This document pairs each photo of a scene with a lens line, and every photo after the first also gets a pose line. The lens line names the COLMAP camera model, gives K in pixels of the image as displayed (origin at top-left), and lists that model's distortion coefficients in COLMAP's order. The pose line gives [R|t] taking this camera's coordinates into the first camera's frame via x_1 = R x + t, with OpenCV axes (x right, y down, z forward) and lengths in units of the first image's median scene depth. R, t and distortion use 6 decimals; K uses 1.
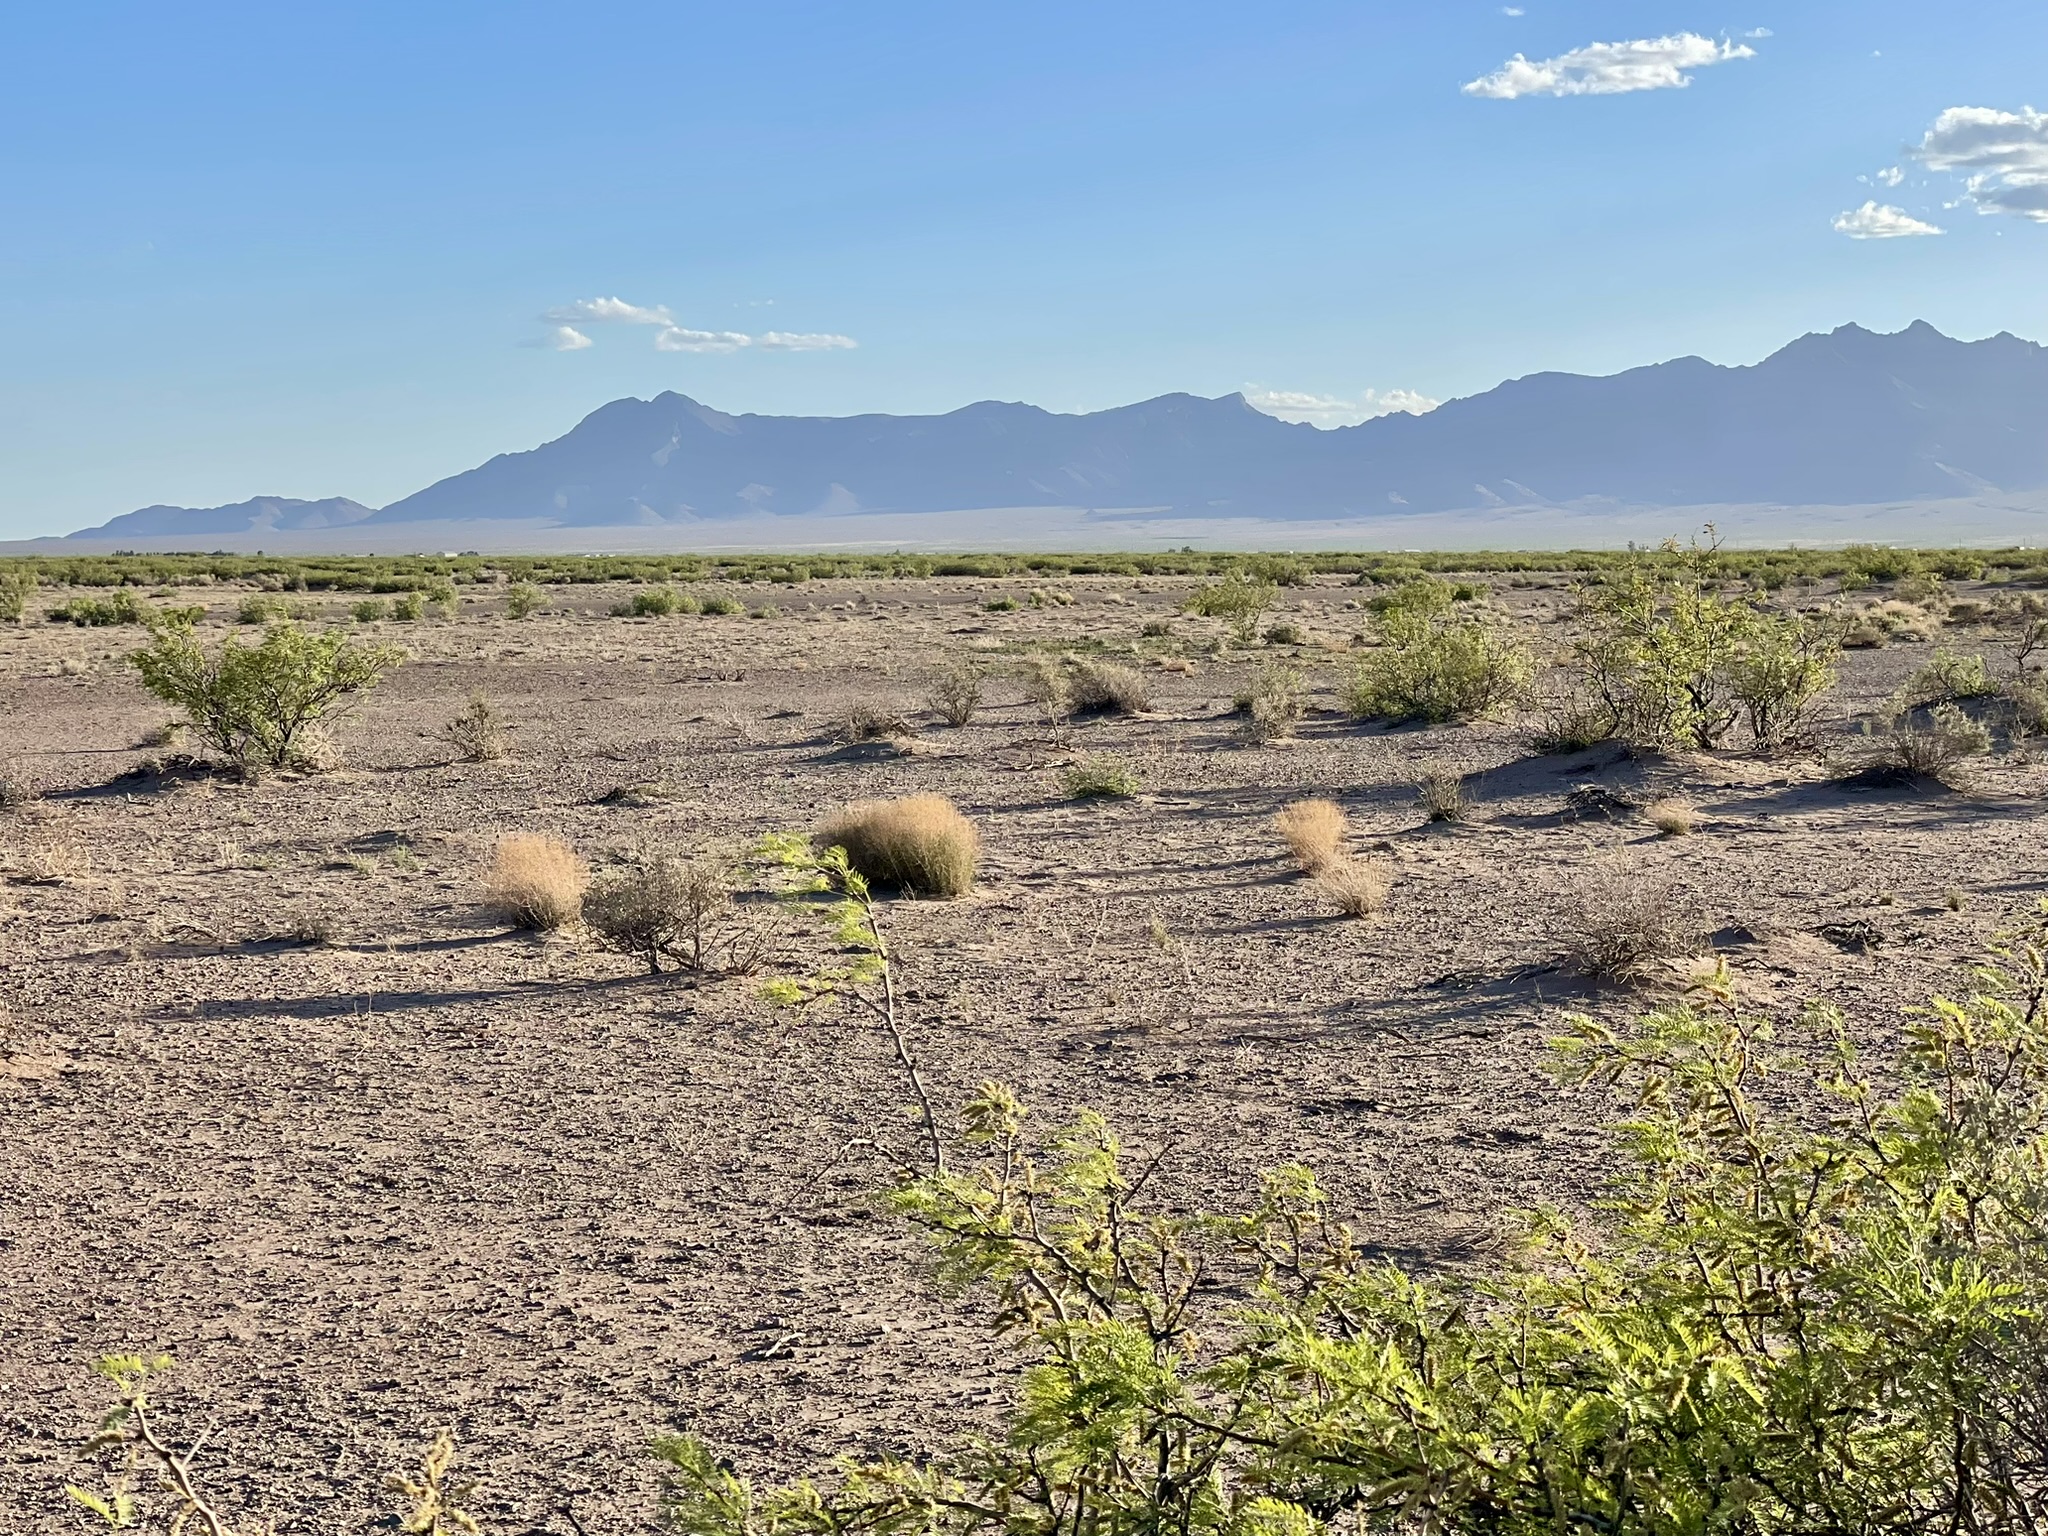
lens RADIAL K [[3648.7, 0, 909.8], [0, 3648.7, 714.3], [0, 0, 1]] dist [0.195798, -0.304091]
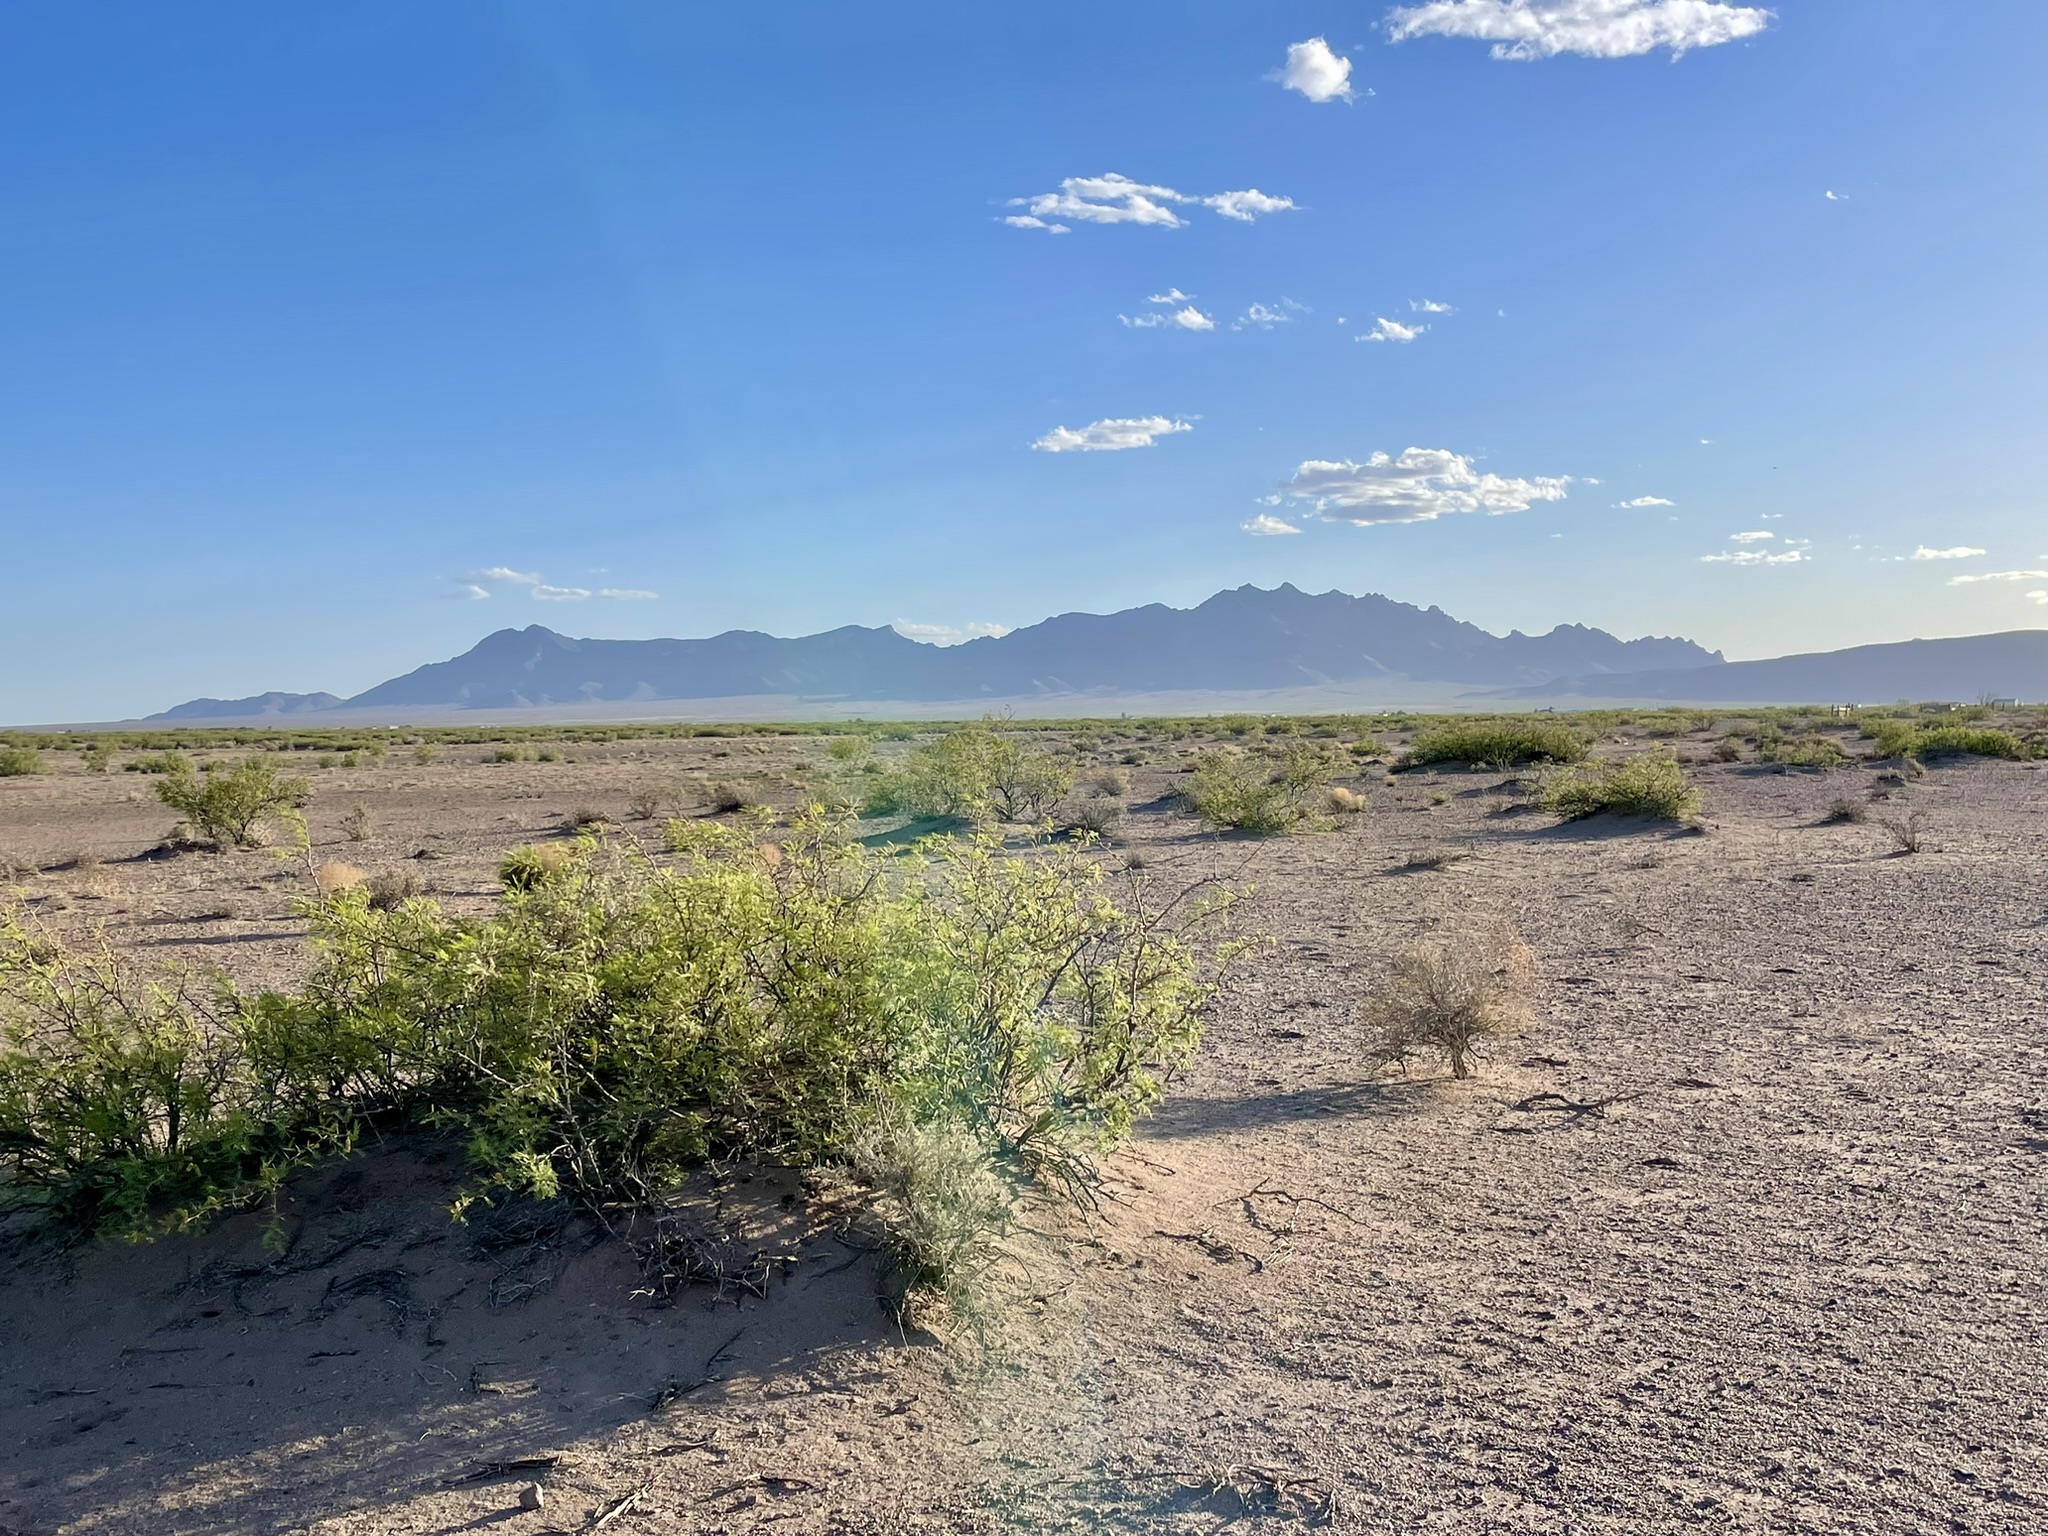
lens RADIAL K [[2292.6, 0, 1078.1], [0, 2292.6, 737.6], [0, 0, 1]] dist [0.163797, -0.303355]
pose [[0.988434, -0.011722, 0.151195, 0.067226], [0.017295, 0.999217, -0.035596, 0.009694], [-0.150659, 0.037800, 0.987863, -0.216782]]
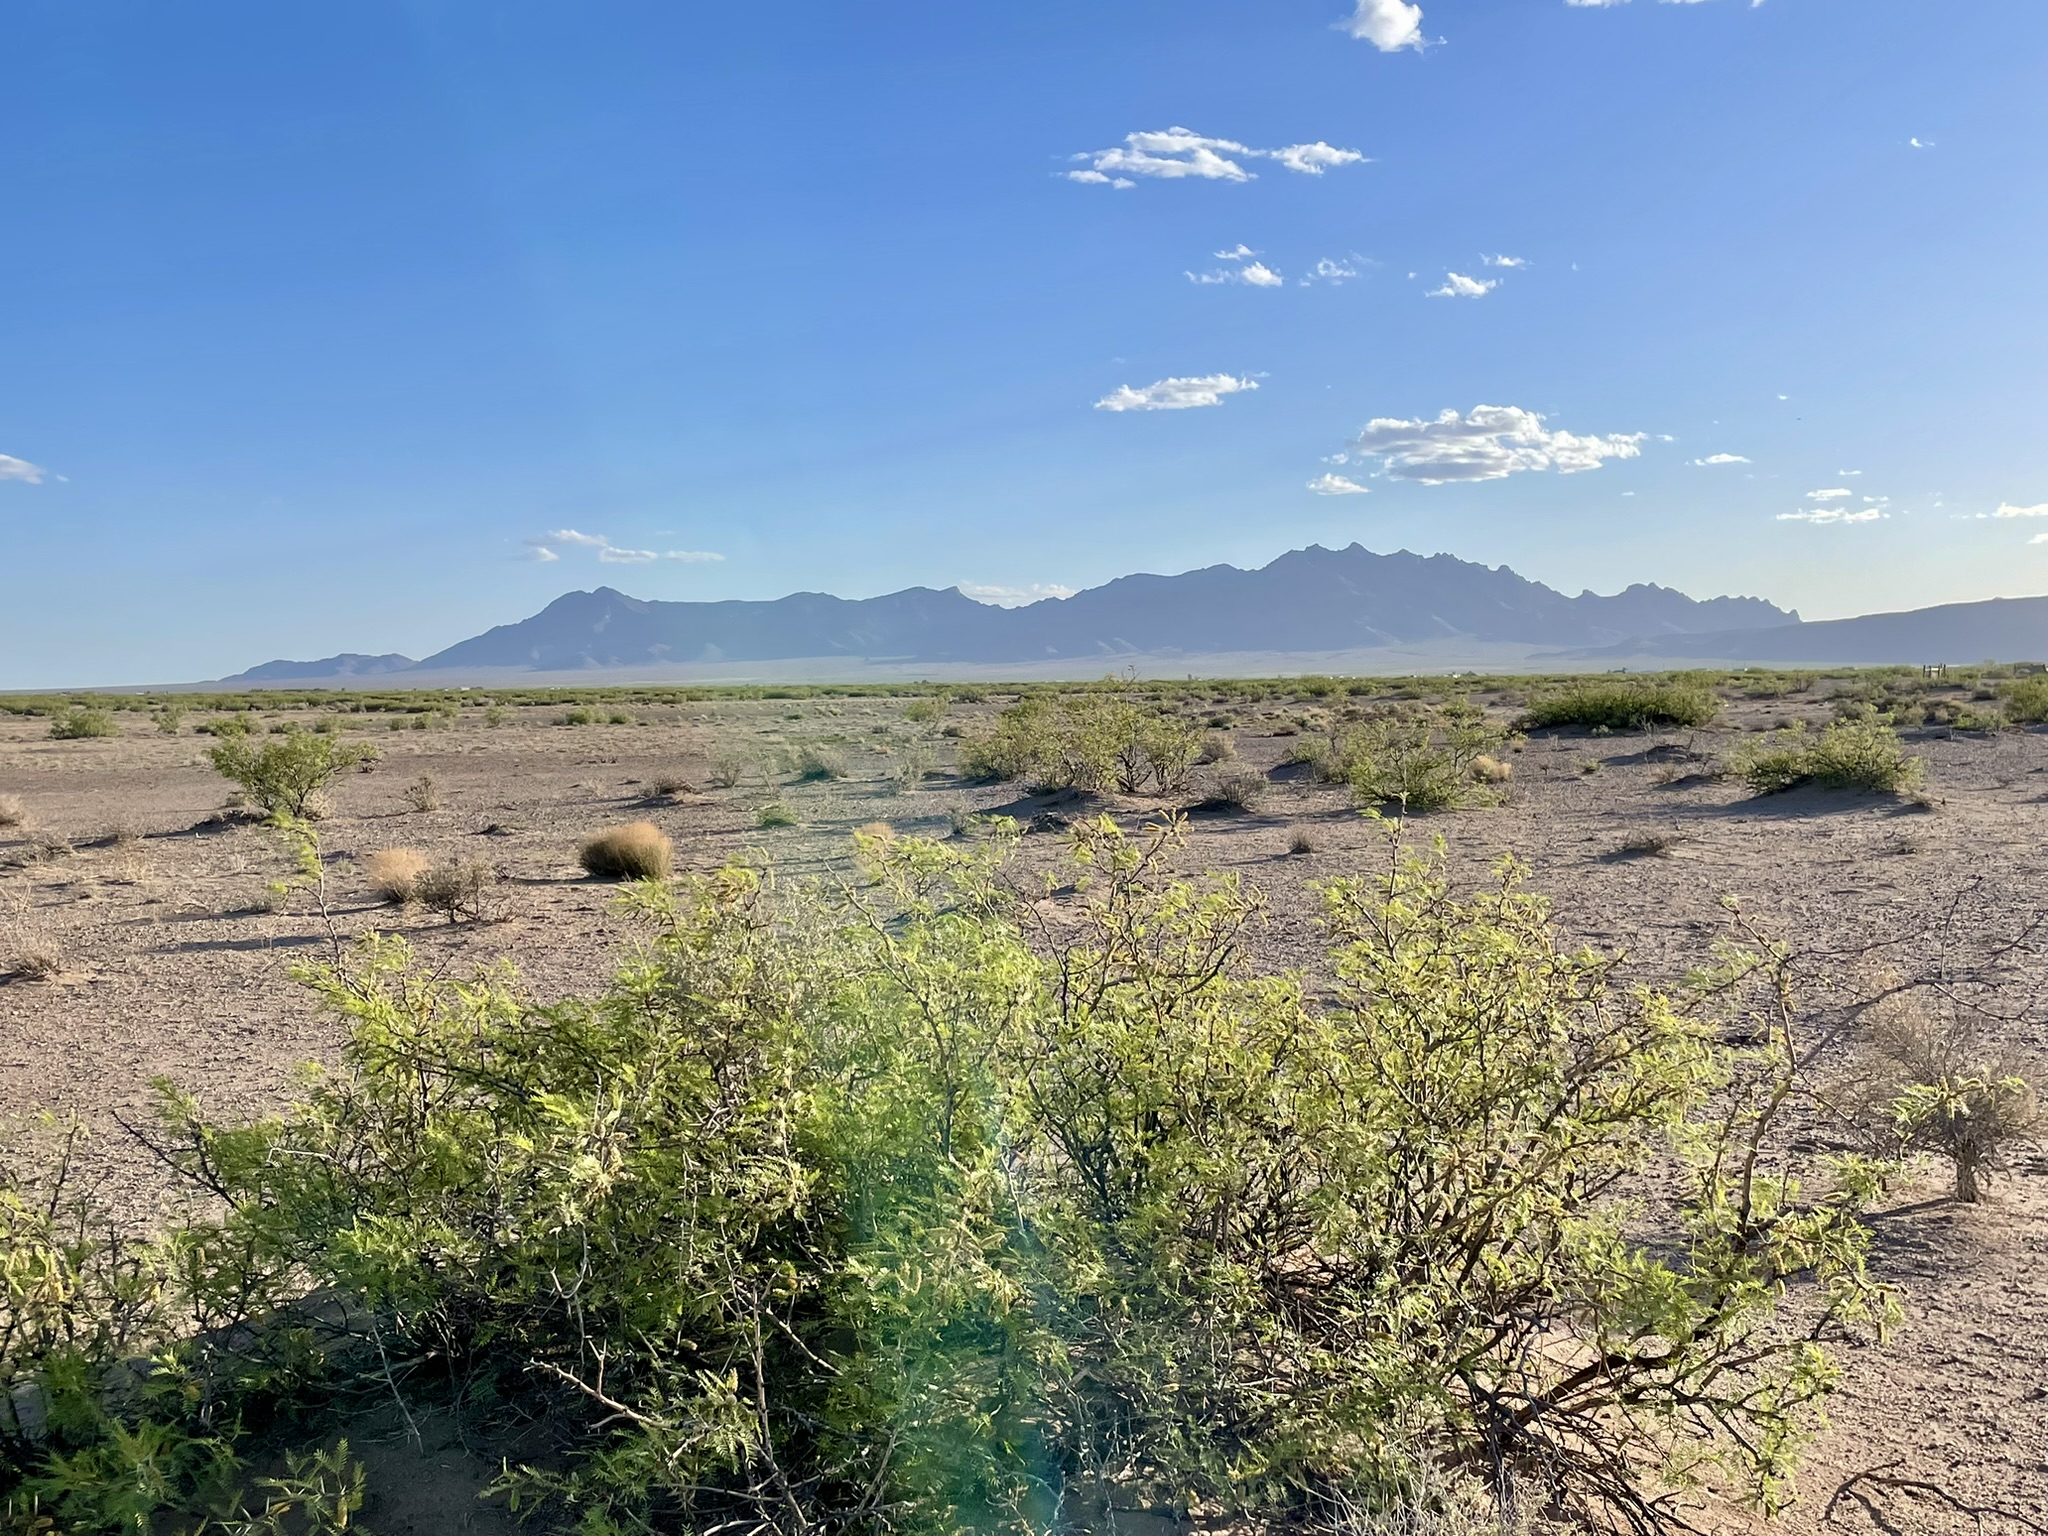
lens RADIAL K [[2241.8, 0, 1024.0], [0, 2241.8, 768.0], [0, 0, 1]] dist [0.151261, -0.353842]
pose [[0.994273, -0.014533, 0.105880, 0.049787], [0.015233, 0.999867, -0.005801, 0.003204], [-0.105782, 0.007380, 0.994362, -0.069605]]
